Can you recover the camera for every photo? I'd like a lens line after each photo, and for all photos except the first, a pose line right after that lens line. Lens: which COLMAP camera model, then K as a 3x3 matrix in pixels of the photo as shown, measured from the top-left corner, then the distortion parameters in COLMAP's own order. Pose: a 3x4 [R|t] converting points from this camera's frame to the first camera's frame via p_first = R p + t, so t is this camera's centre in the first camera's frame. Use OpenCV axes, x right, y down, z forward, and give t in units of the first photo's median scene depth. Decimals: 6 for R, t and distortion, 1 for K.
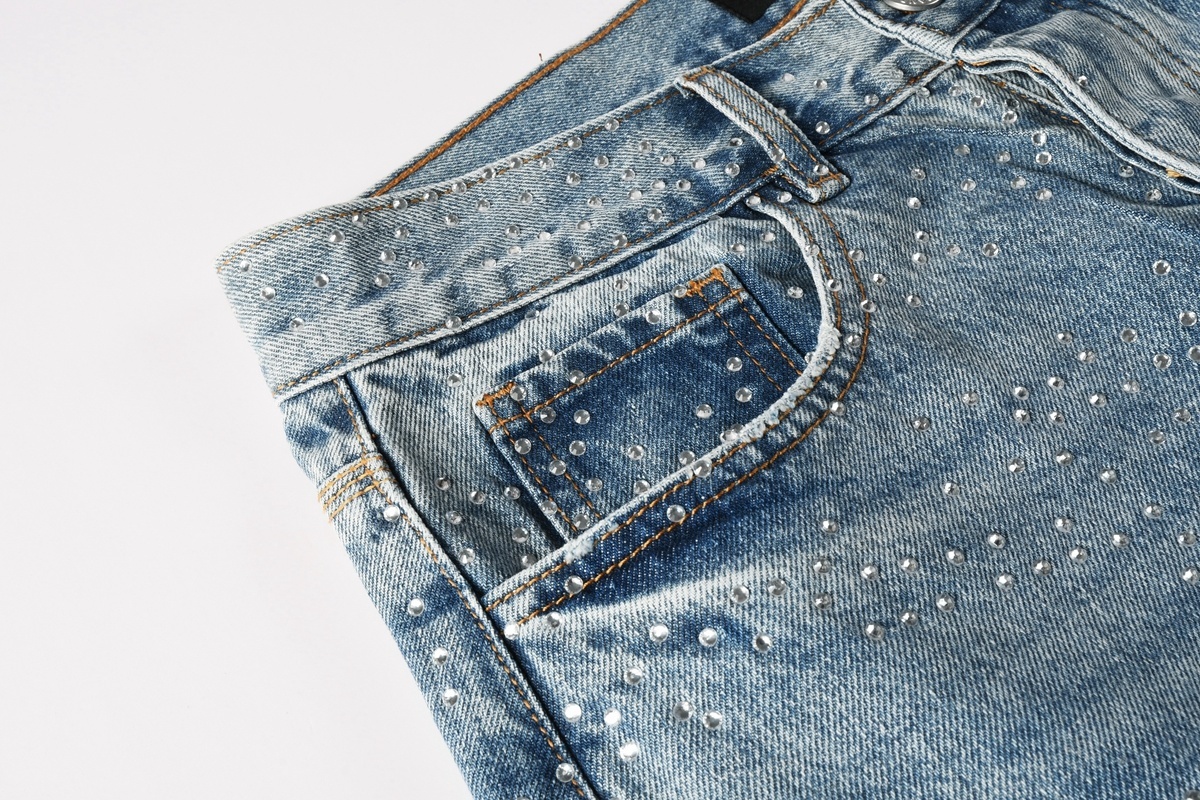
lens RADIAL K [[1536.0, 0, 600.0], [0, 1536.0, 400.0], [0, 0, 1]] dist [-0.242808, 0.015669]
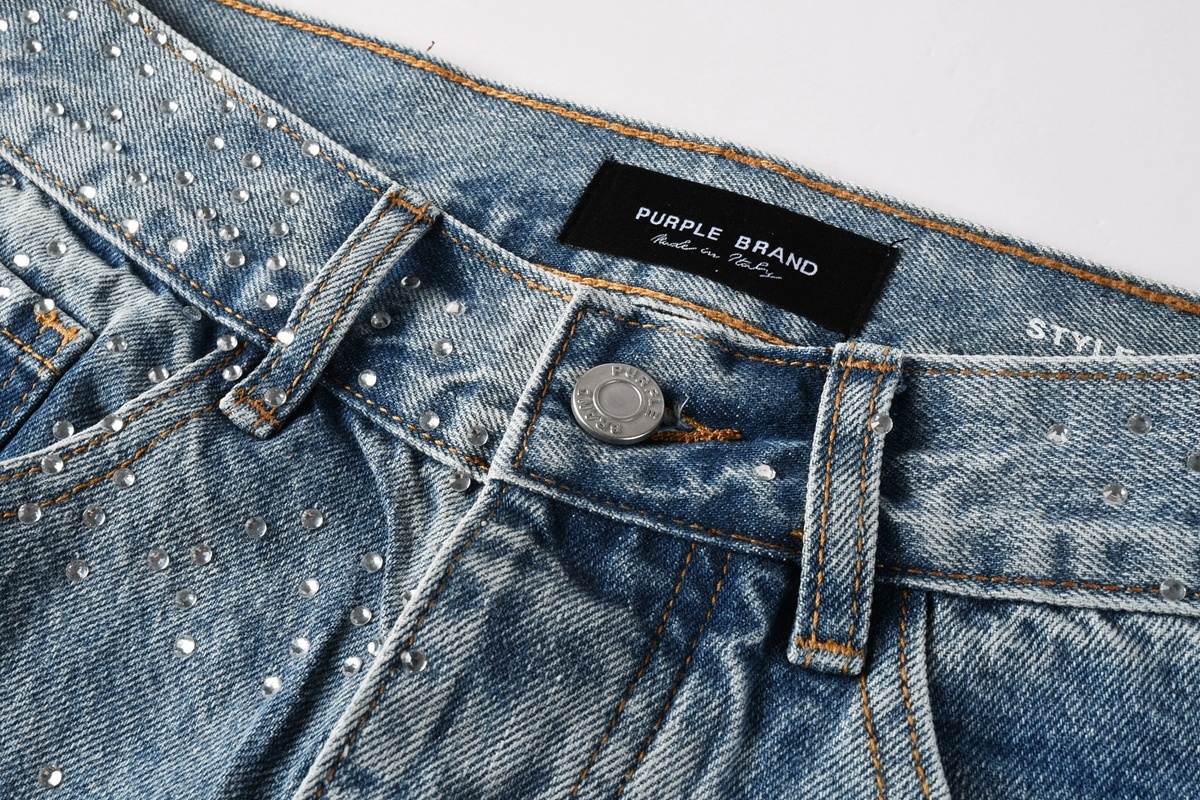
lens RADIAL K [[1536.0, 0, 600.0], [0, 1536.0, 400.0], [0, 0, 1]] dist [-0.242808, 0.015669]
pose [[0.405629, 0.850458, -0.334941, 0.441711], [-0.804795, 0.506028, 0.310225, -0.488376], [0.433323, 0.143722, 0.889705, 0.437897]]
